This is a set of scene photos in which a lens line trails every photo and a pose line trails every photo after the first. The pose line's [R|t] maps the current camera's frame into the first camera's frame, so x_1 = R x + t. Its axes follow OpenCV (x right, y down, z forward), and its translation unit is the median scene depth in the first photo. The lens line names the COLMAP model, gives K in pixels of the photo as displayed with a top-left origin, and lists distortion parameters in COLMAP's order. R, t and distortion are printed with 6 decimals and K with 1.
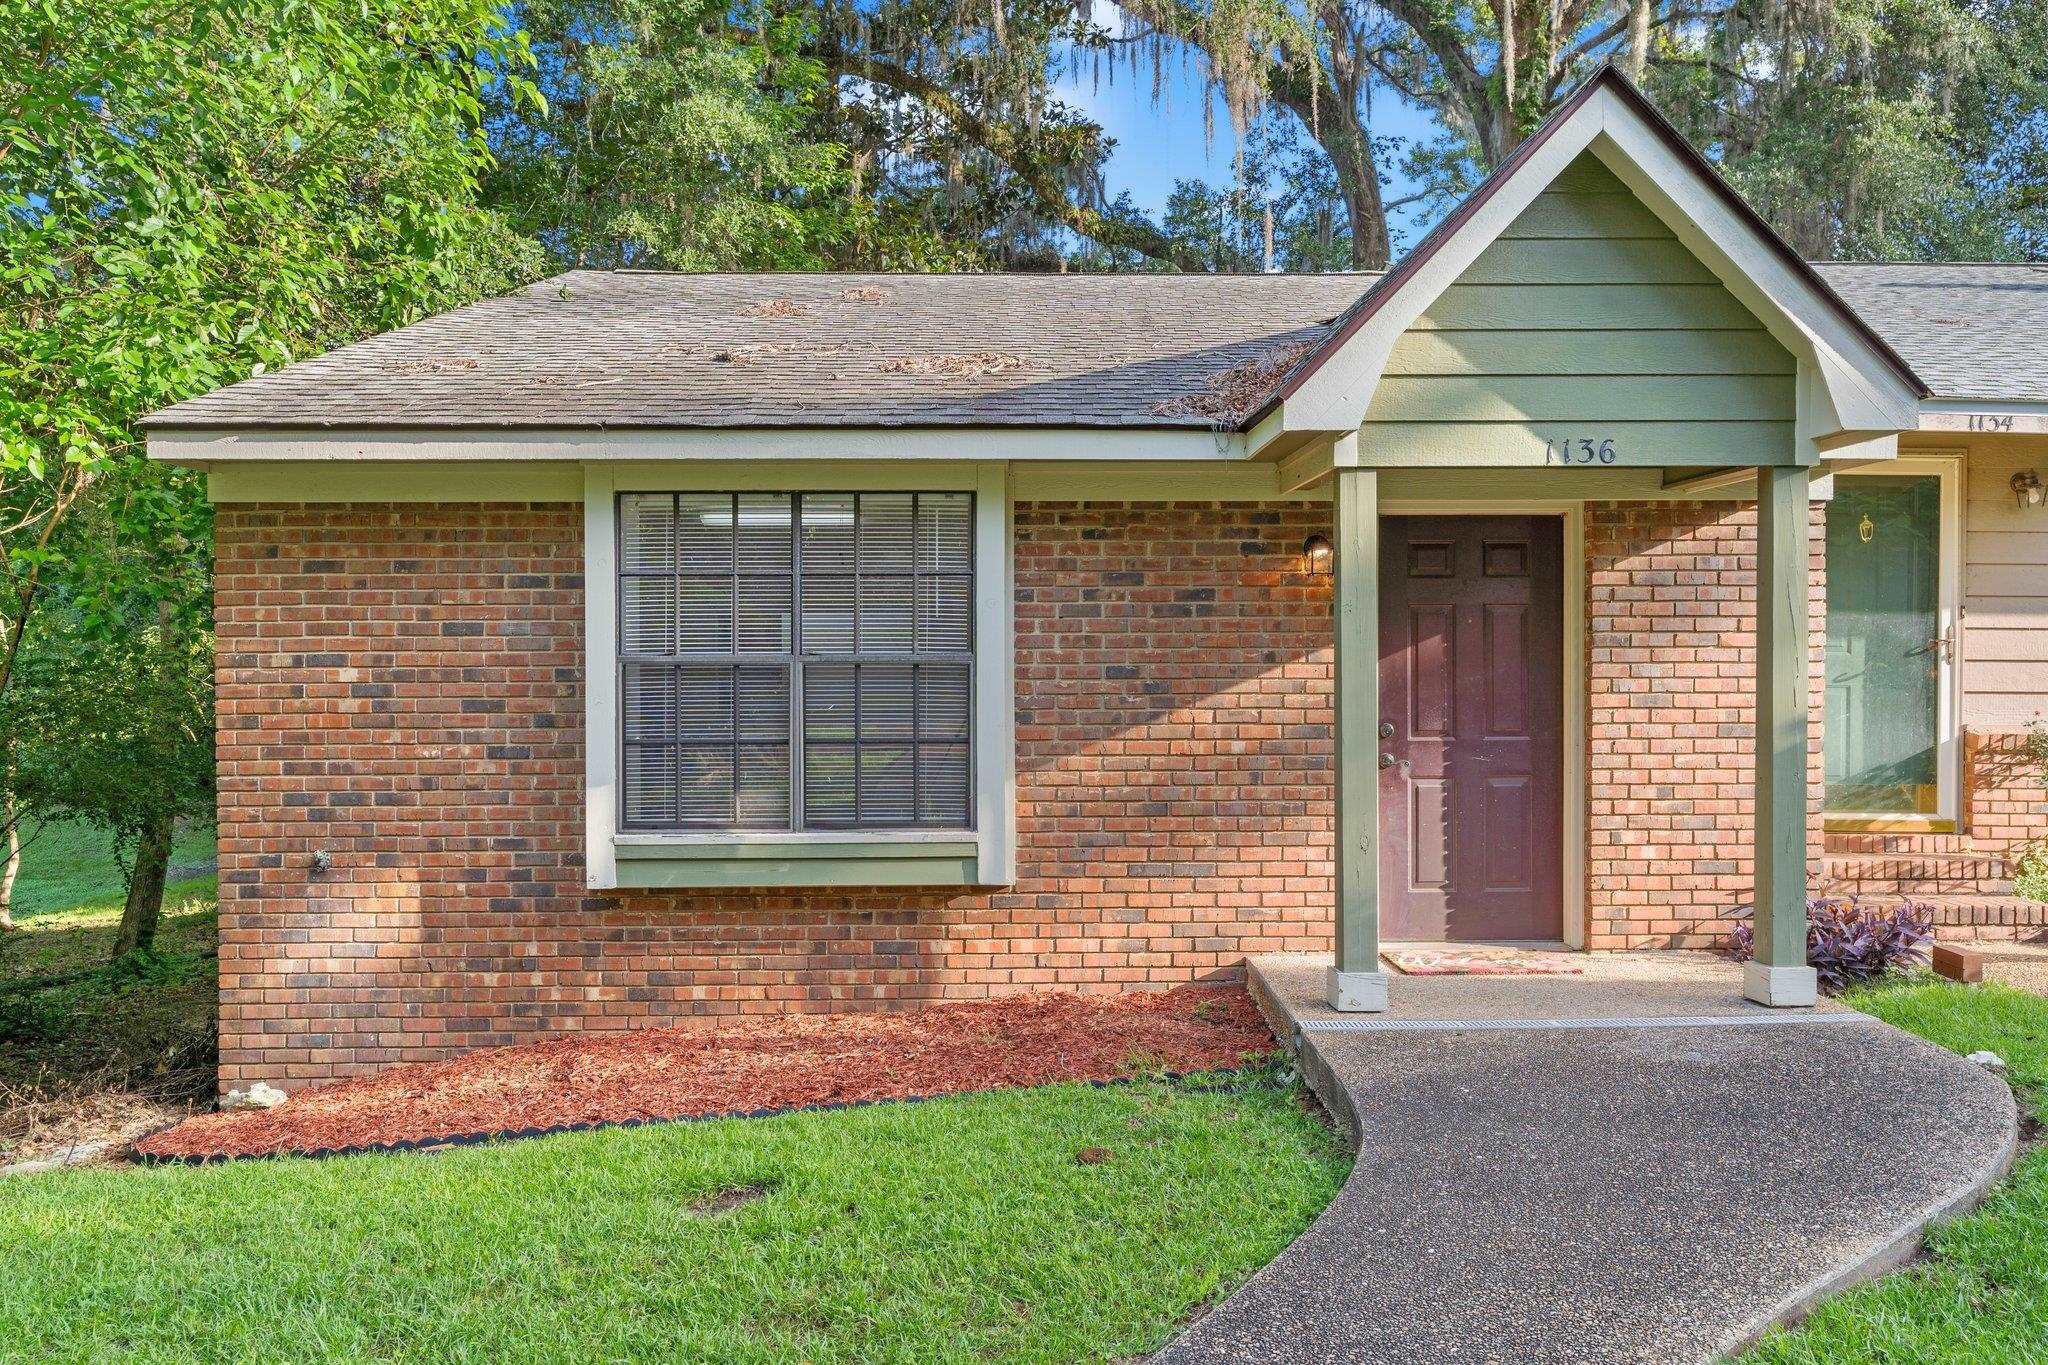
lens RADIAL K [[1599.3, 0, 1016.5], [0, 1599.3, 682.6], [0, 0, 1]] dist [-0.006413, -0.001508]
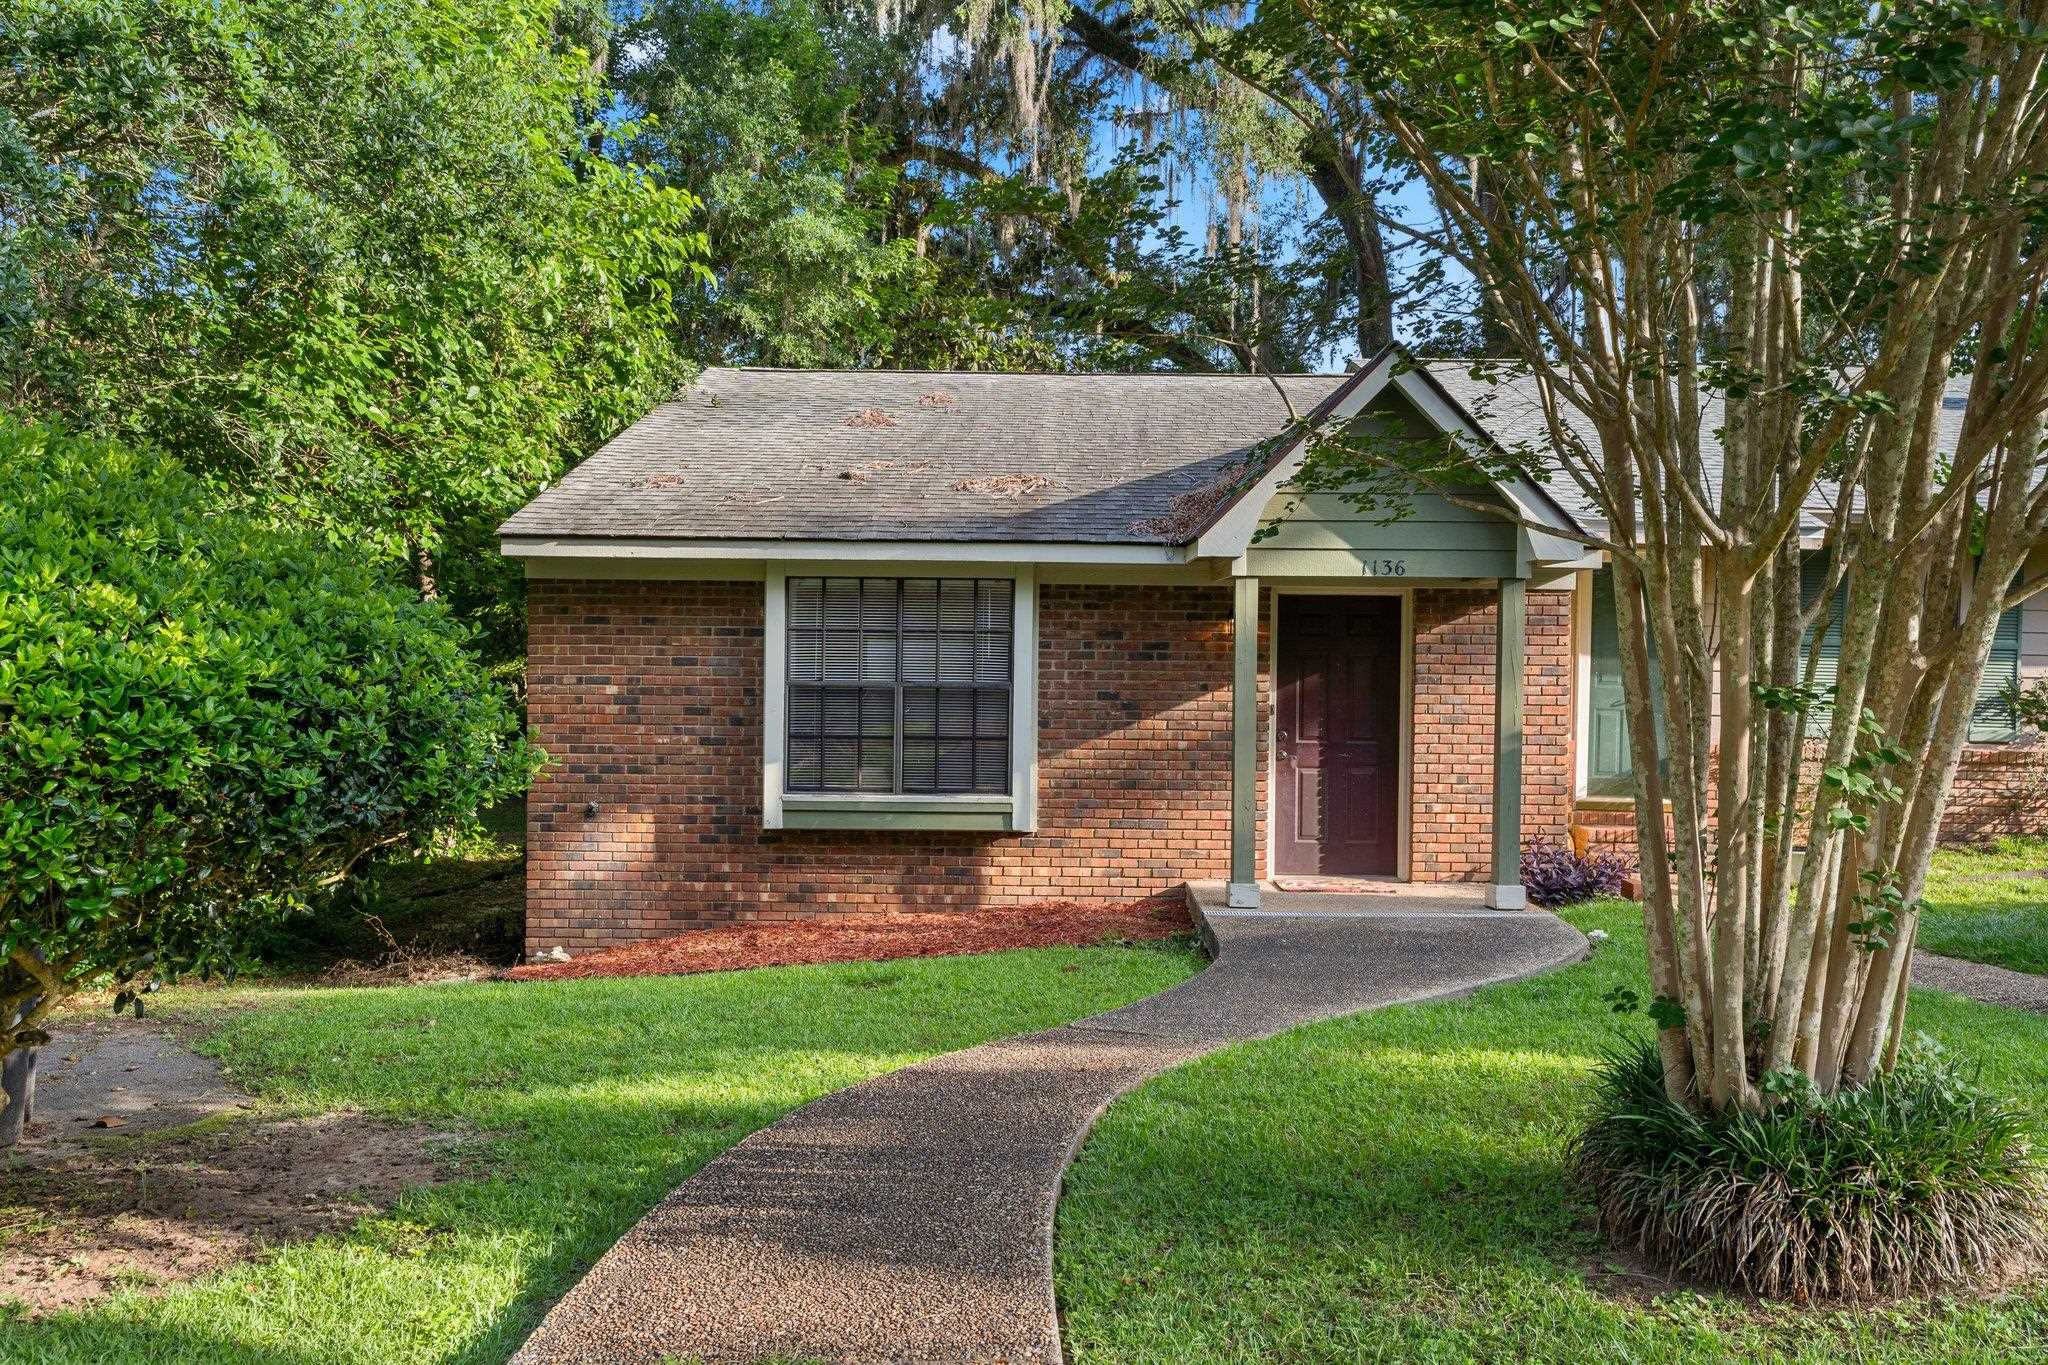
lens RADIAL K [[1652.2, 0, 1028.2], [0, 1652.2, 686.5], [0, 0, 1]] dist [0.004053, 0.000401]
pose [[0.999664, 0.015434, -0.020829, 0.022566], [-0.015298, 0.999861, 0.006642, -0.024831], [0.020929, -0.006321, 0.999761, -0.605213]]
